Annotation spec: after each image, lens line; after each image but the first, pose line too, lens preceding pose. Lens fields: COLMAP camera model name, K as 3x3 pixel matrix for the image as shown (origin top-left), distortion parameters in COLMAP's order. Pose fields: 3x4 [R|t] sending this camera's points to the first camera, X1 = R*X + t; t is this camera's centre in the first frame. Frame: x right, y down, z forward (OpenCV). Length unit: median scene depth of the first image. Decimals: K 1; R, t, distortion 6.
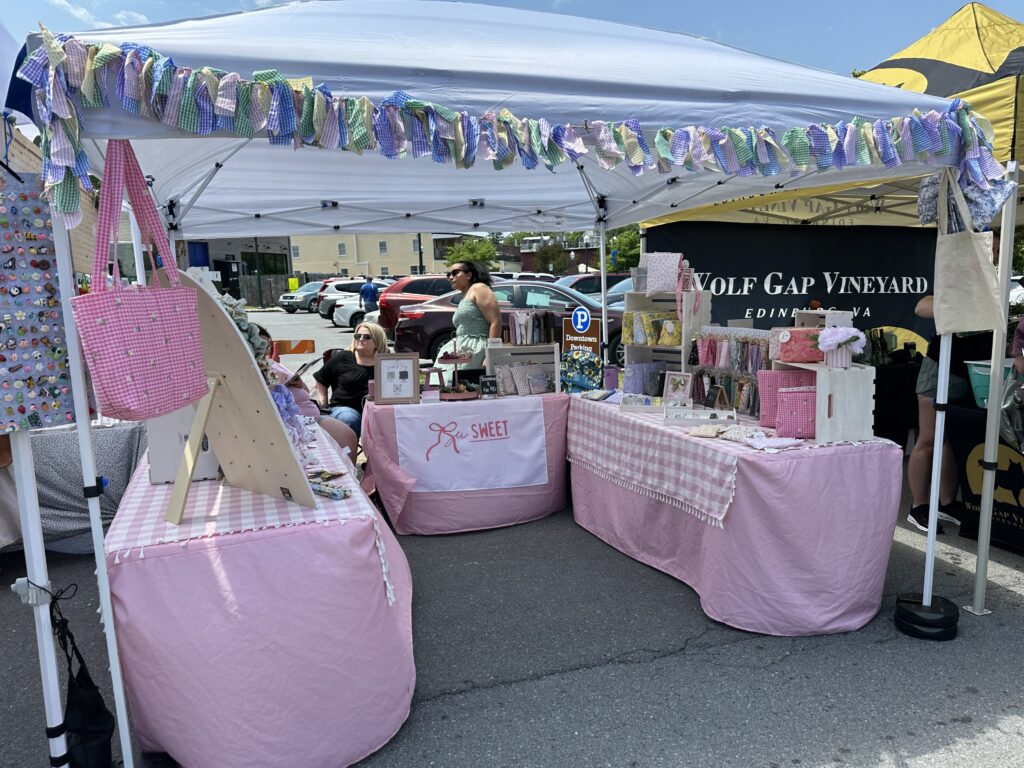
lens RADIAL K [[725.1, 0, 511.0], [0, 725.1, 386.3], [0, 0, 1]] dist [0.000232, -0.000499]
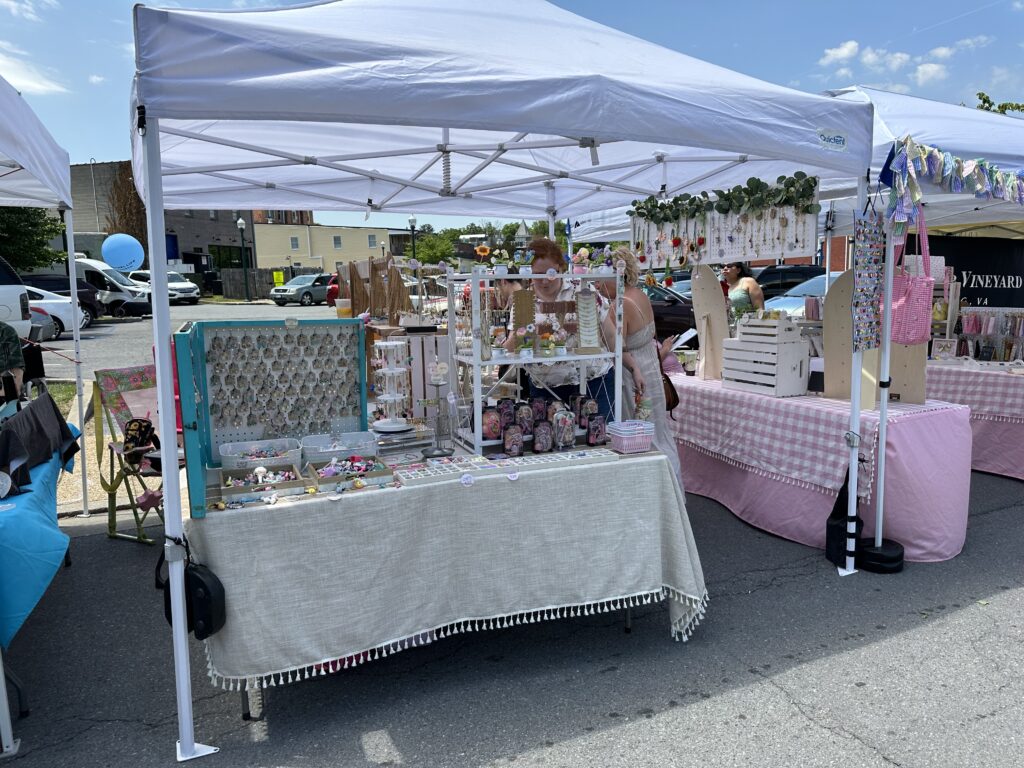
lens RADIAL K [[730.7, 0, 498.6], [0, 730.7, 369.5], [0, 0, 1]] dist [0.000014, -0.000990]
pose [[0.992784, -0.003520, 0.119863, -0.582332], [0.005885, 0.999795, -0.019378, 0.045663], [-0.119770, 0.019944, 0.992601, -0.238542]]
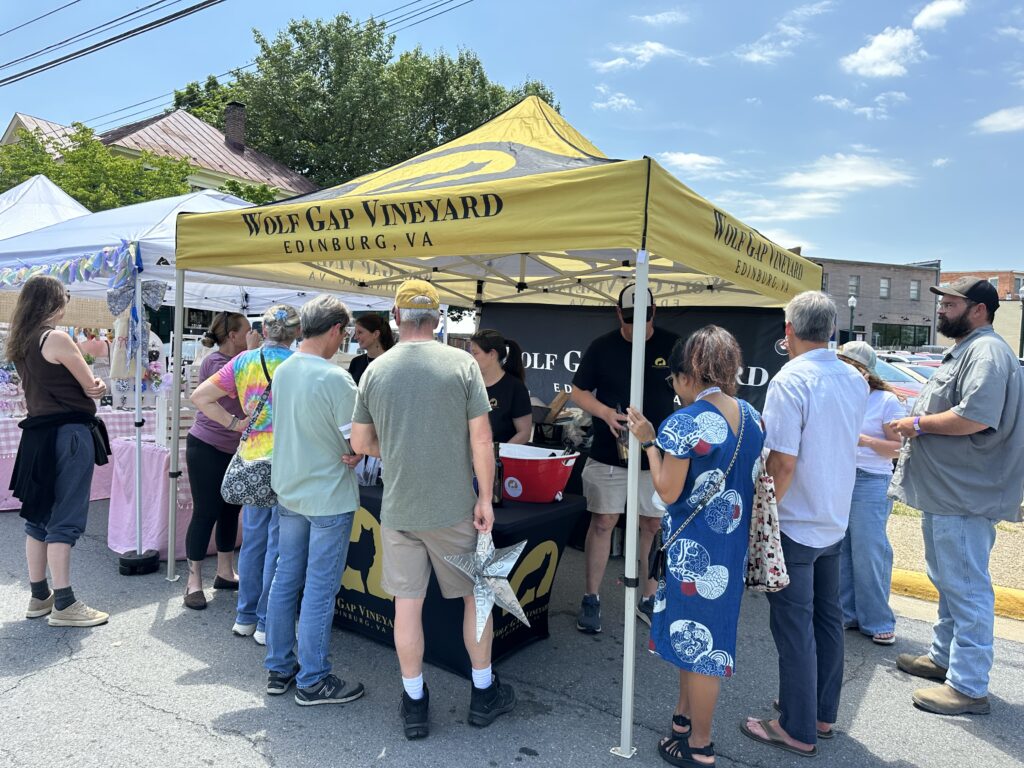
lens RADIAL K [[730.7, 0, 498.6], [0, 730.7, 369.5], [0, 0, 1]] dist [0.000014, -0.000990]
pose [[0.593347, 0.069677, -0.801925, 1.109565], [-0.162873, 0.986032, -0.034837, -0.073251], [0.788296, 0.151282, 0.596408, 0.278160]]
